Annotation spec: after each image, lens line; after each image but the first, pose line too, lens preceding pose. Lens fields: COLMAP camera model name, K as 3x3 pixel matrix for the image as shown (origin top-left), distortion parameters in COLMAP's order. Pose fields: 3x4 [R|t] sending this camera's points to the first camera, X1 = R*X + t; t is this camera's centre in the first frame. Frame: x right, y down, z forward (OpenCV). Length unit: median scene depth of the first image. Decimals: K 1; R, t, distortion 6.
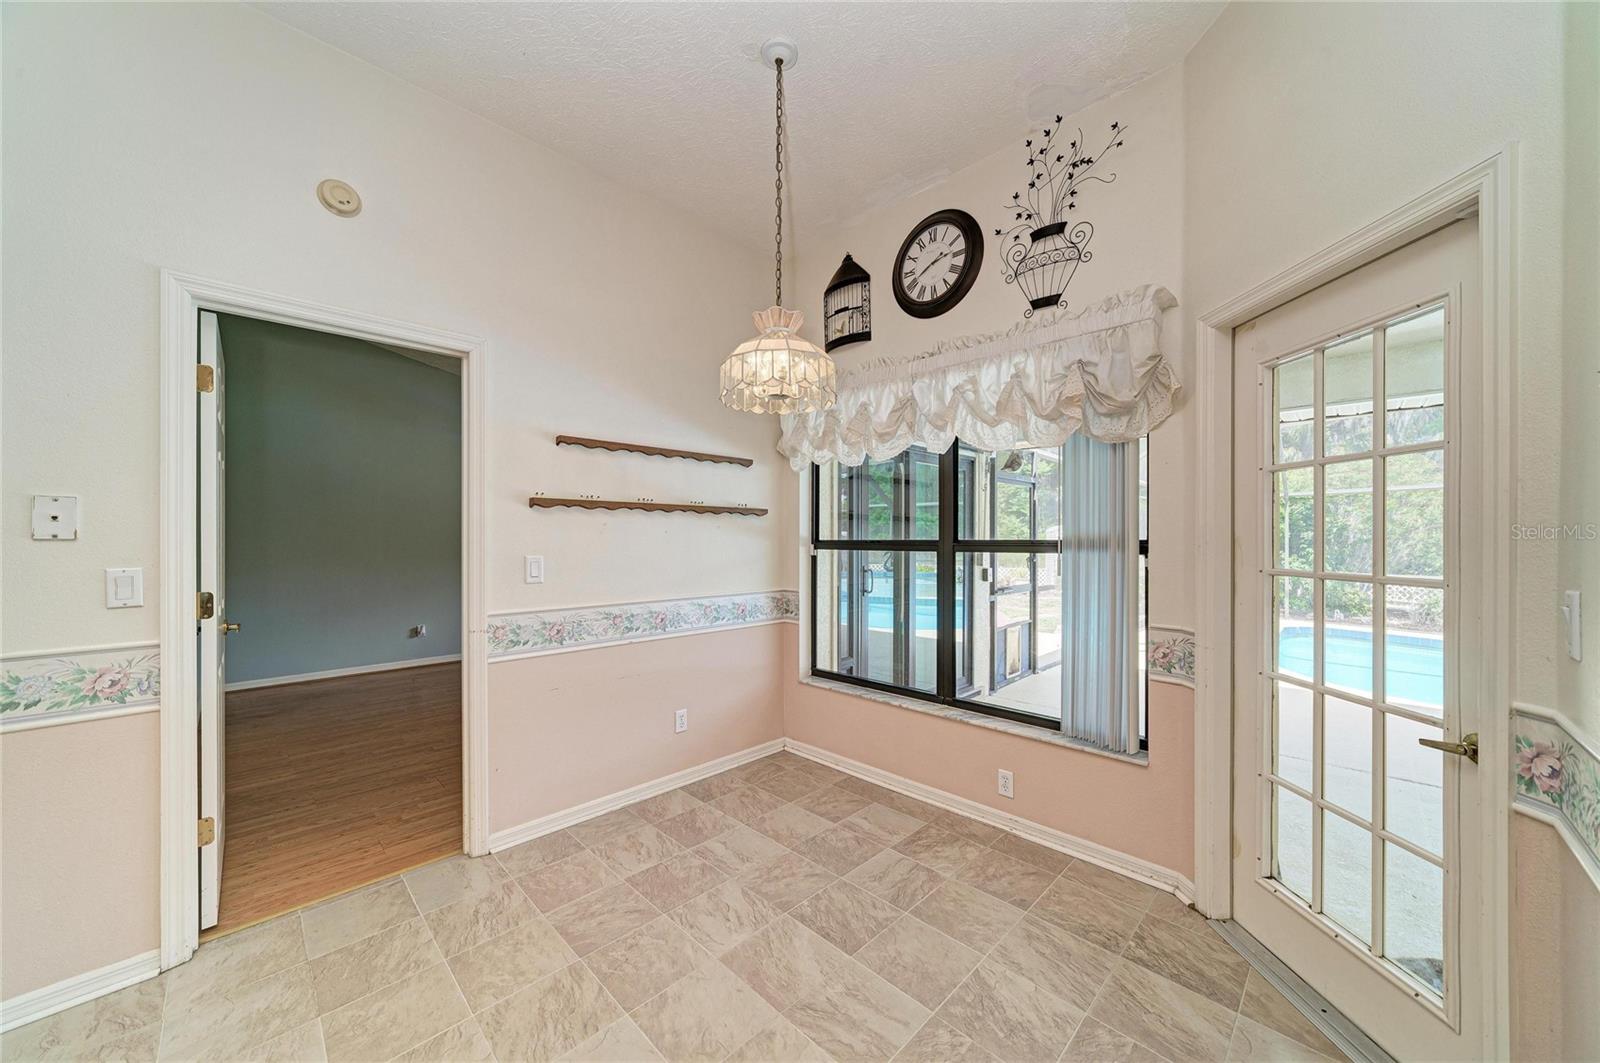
lens RADIAL K [[573.2, 0, 803.3], [0, 573.2, 541.1], [0, 0, 1]] dist [-0.010224, 0.002860]
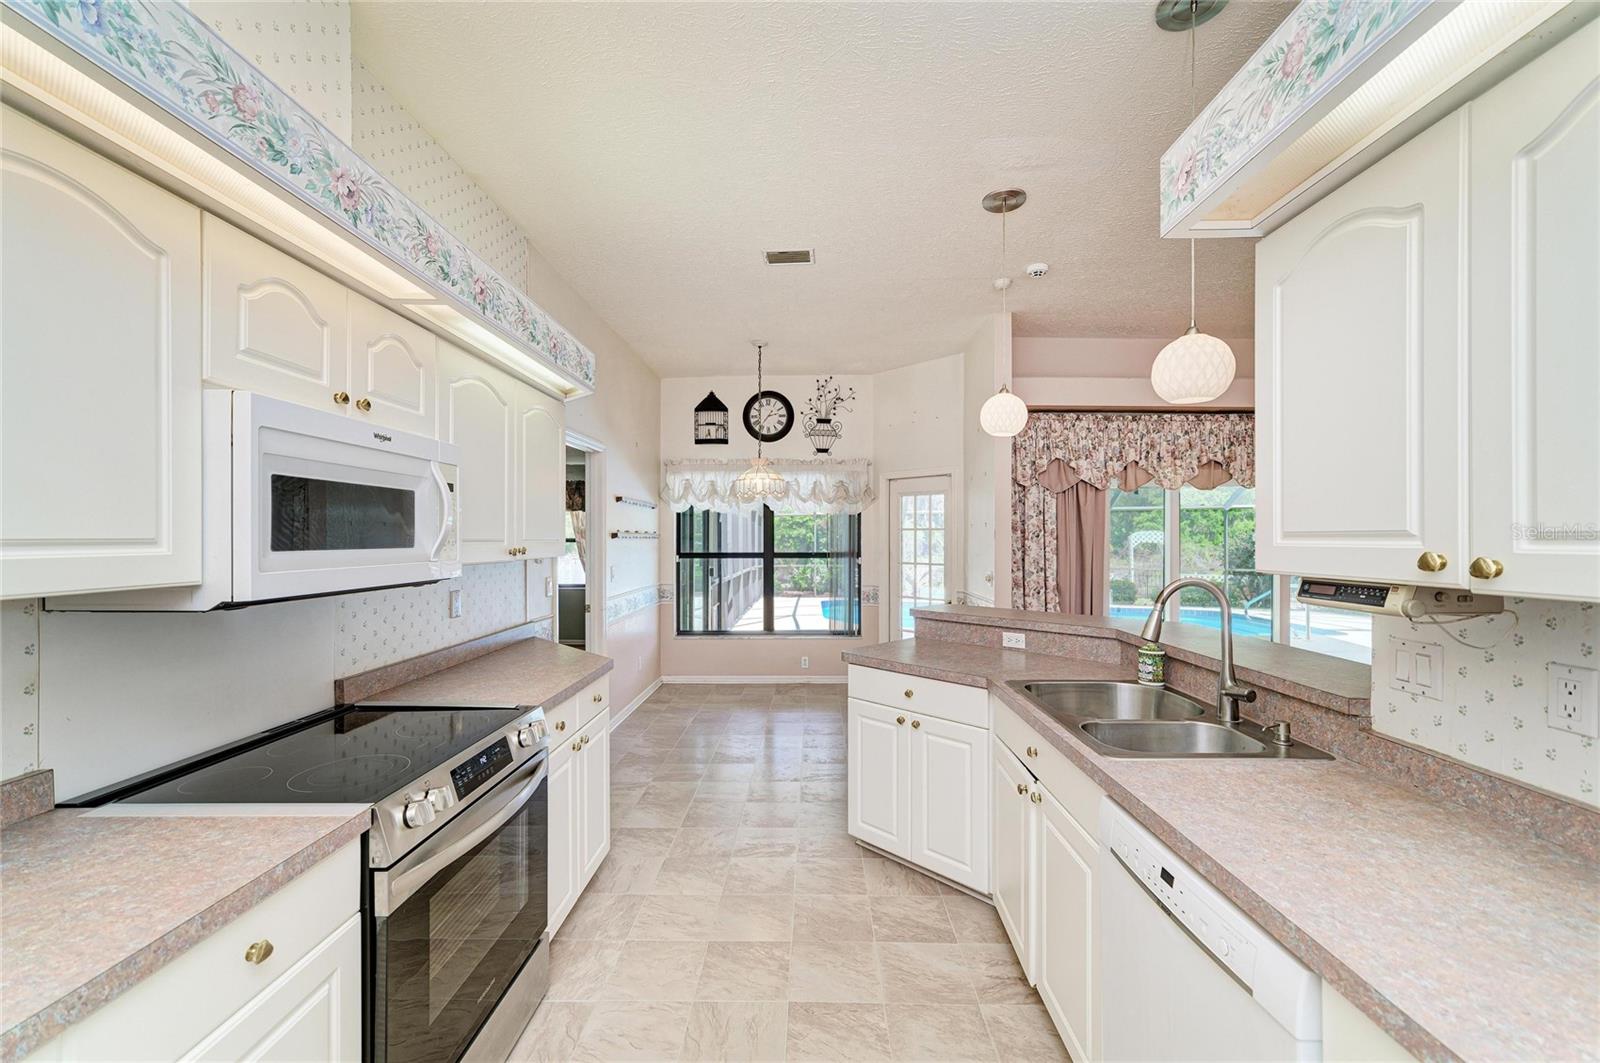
lens RADIAL K [[599.1, 0, 811.5], [0, 599.1, 544.4], [0, 0, 1]] dist [-0.005903, 0.001008]
pose [[0.724559, -0.004737, 0.689196, -1.126079], [0.003856, 0.999989, 0.002819, -0.037258], [-0.689202, 0.000615, 0.724569, -0.641894]]
